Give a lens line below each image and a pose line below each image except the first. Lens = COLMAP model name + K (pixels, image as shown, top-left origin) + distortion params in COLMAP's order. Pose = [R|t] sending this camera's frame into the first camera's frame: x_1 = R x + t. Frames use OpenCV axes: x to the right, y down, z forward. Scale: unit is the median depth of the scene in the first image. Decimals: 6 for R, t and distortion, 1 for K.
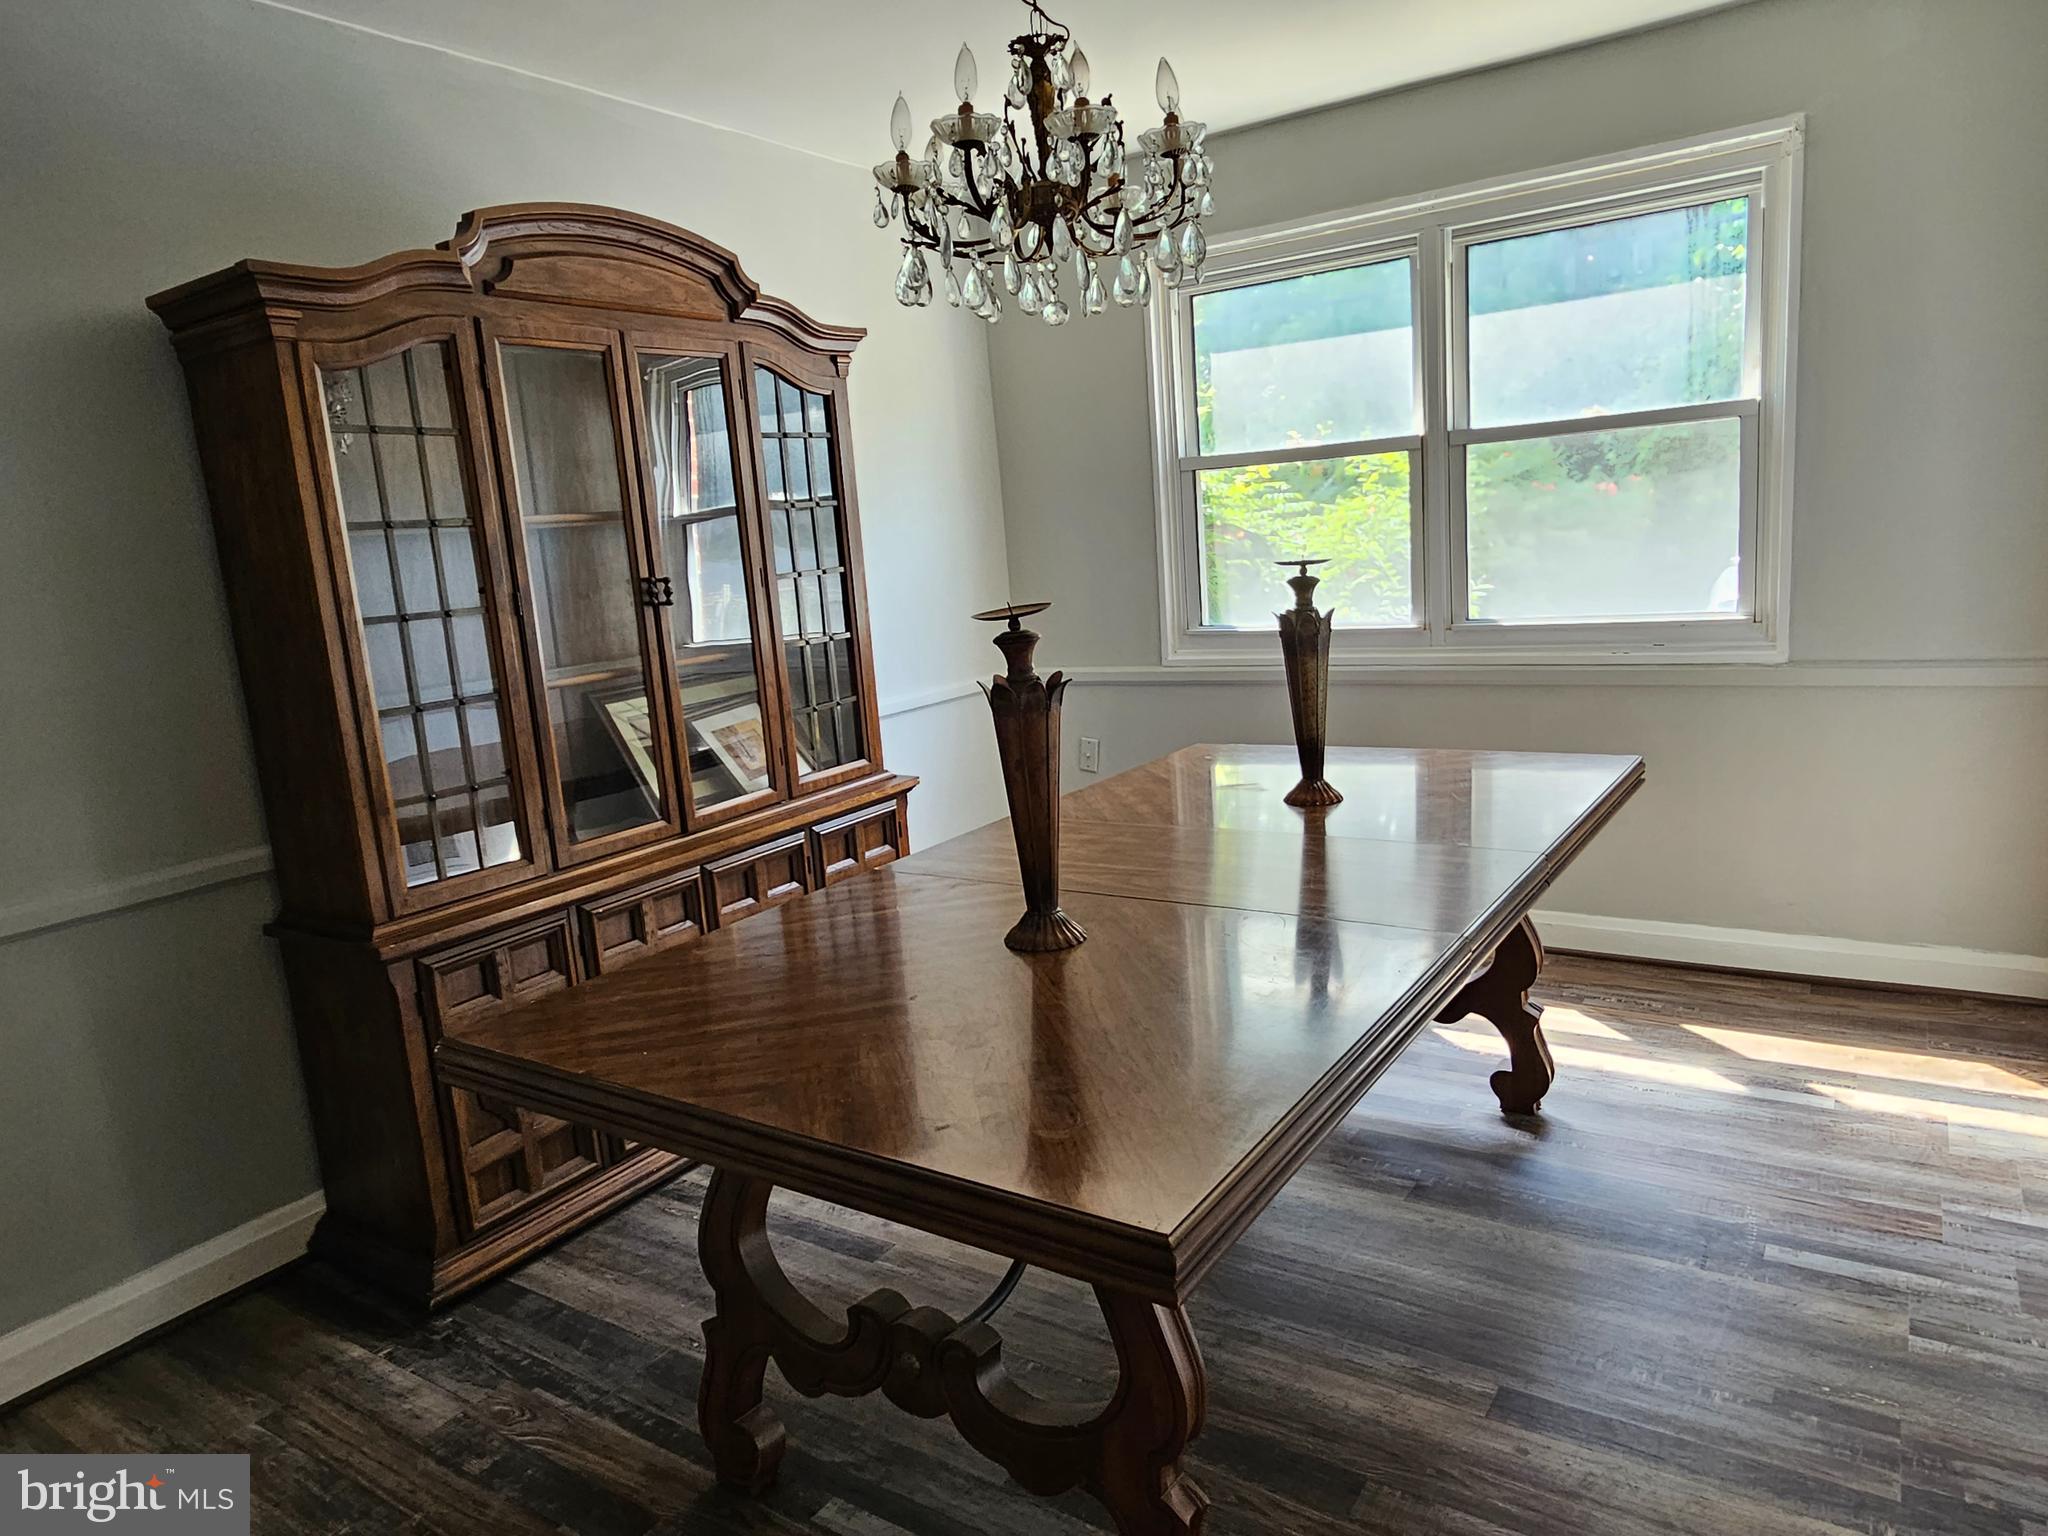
lens RADIAL K [[1293.6, 0, 995.2], [0, 1293.6, 761.0], [0, 0, 1]] dist [0.008587, -0.002888]
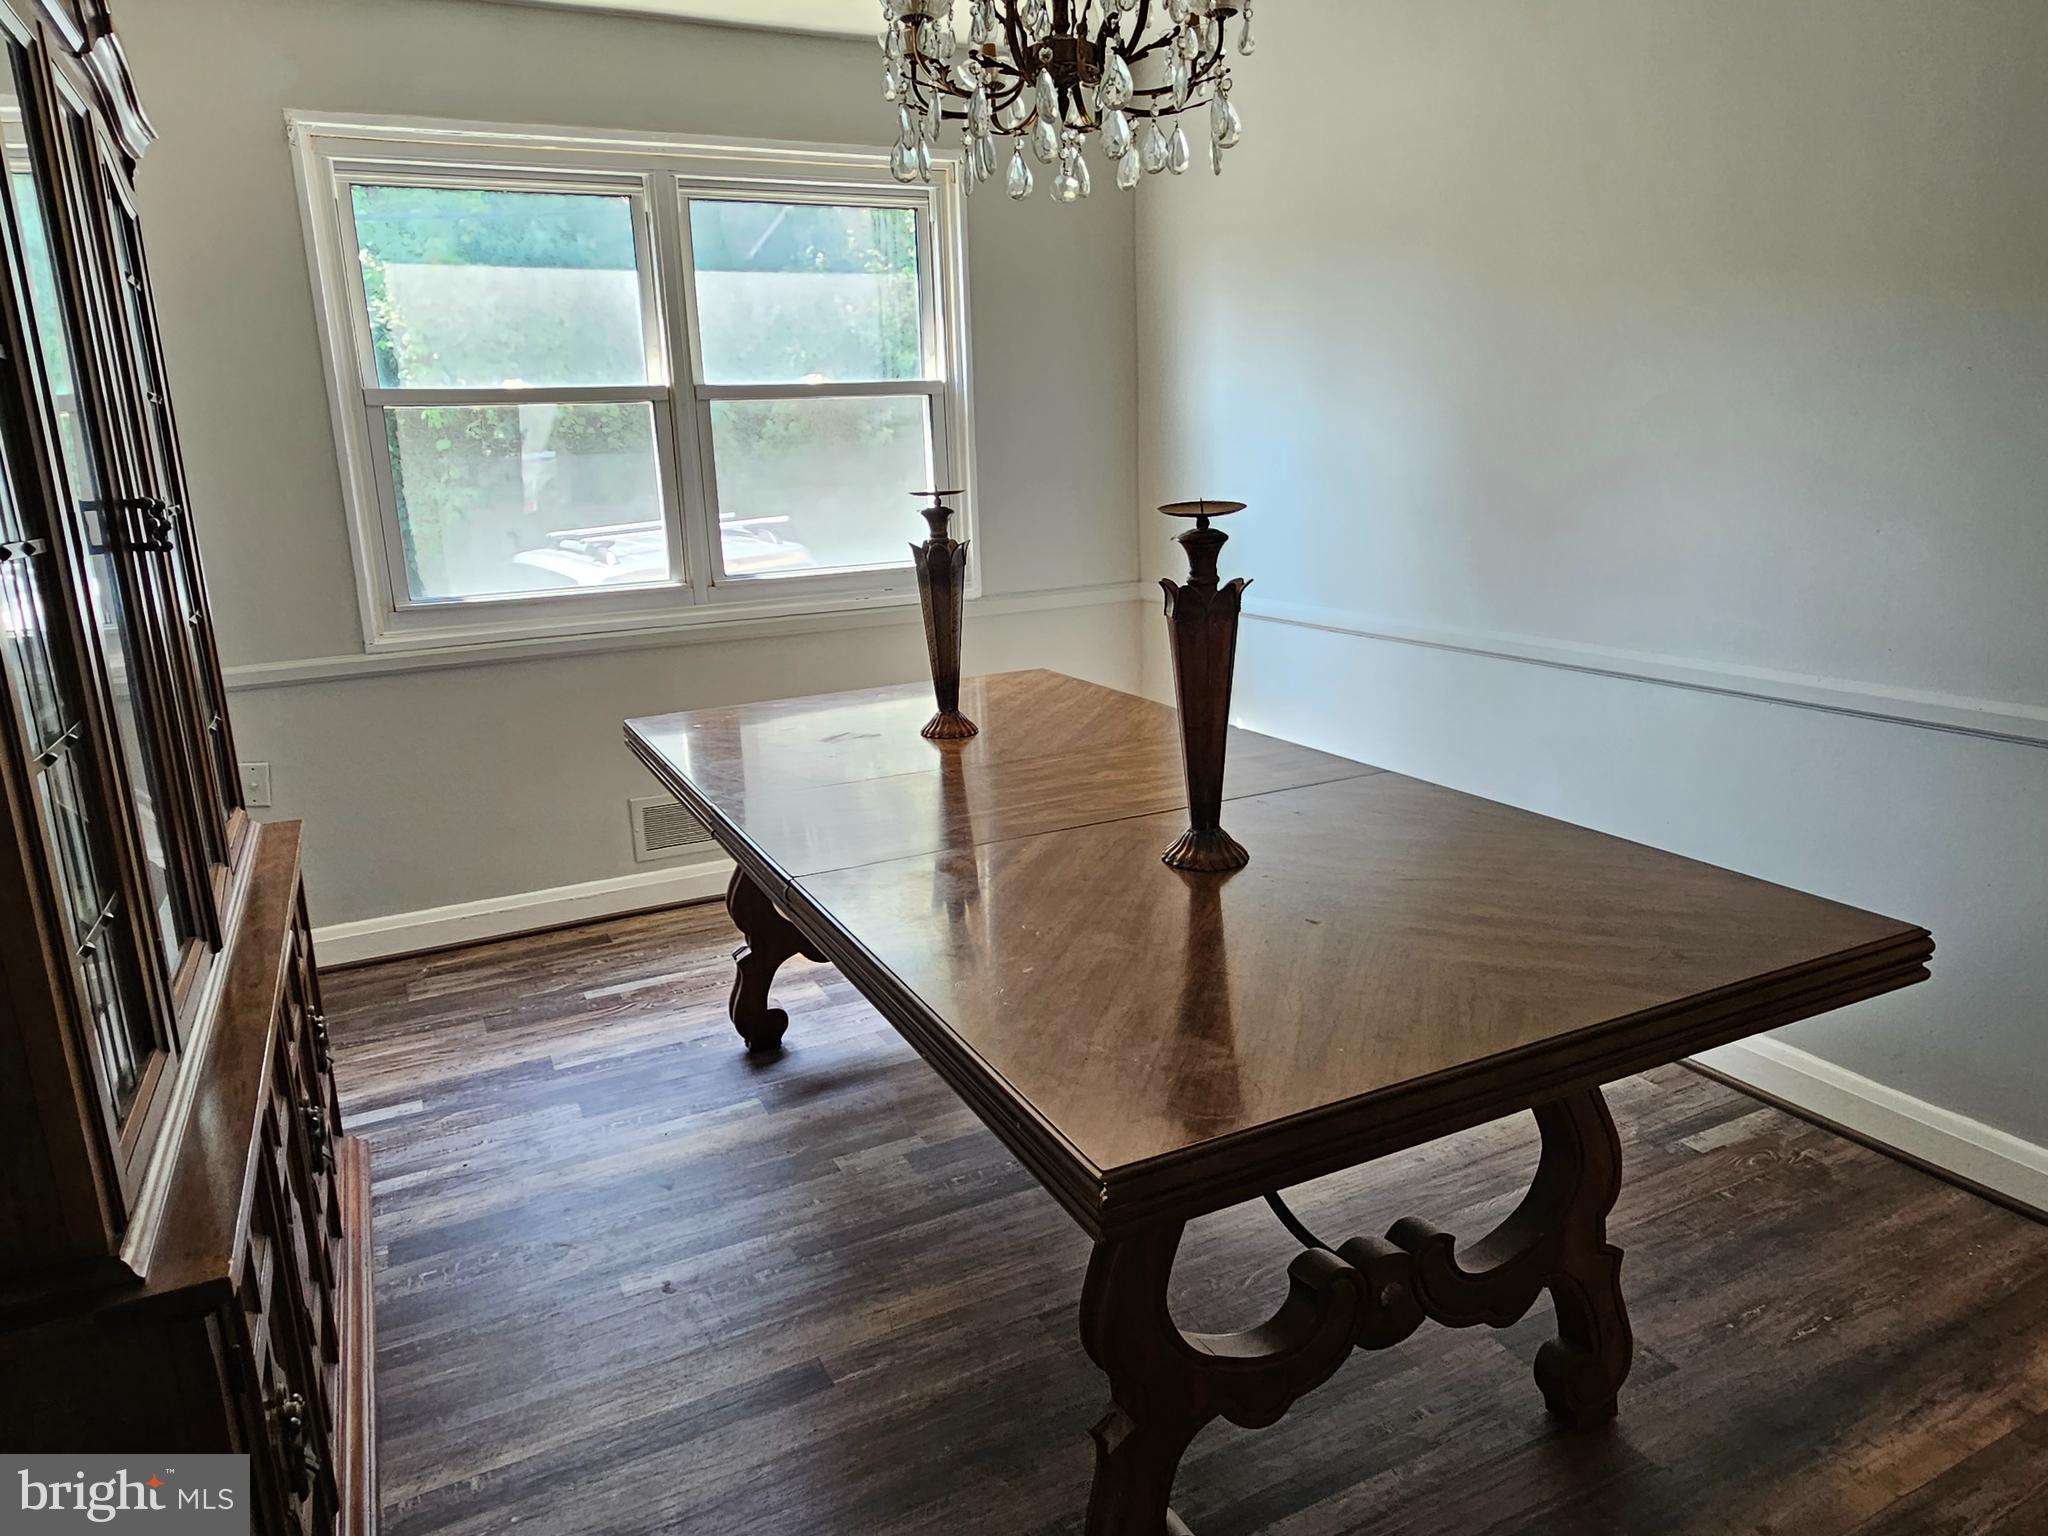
lens RADIAL K [[1293.6, 0, 995.2], [0, 1293.6, 761.0], [0, 0, 1]] dist [0.008587, -0.002888]
pose [[0.514330, -0.148963, 0.844556, -0.420636], [0.151629, 0.985079, 0.081407, -0.017611], [-0.844081, 0.086189, 0.529243, 0.313390]]
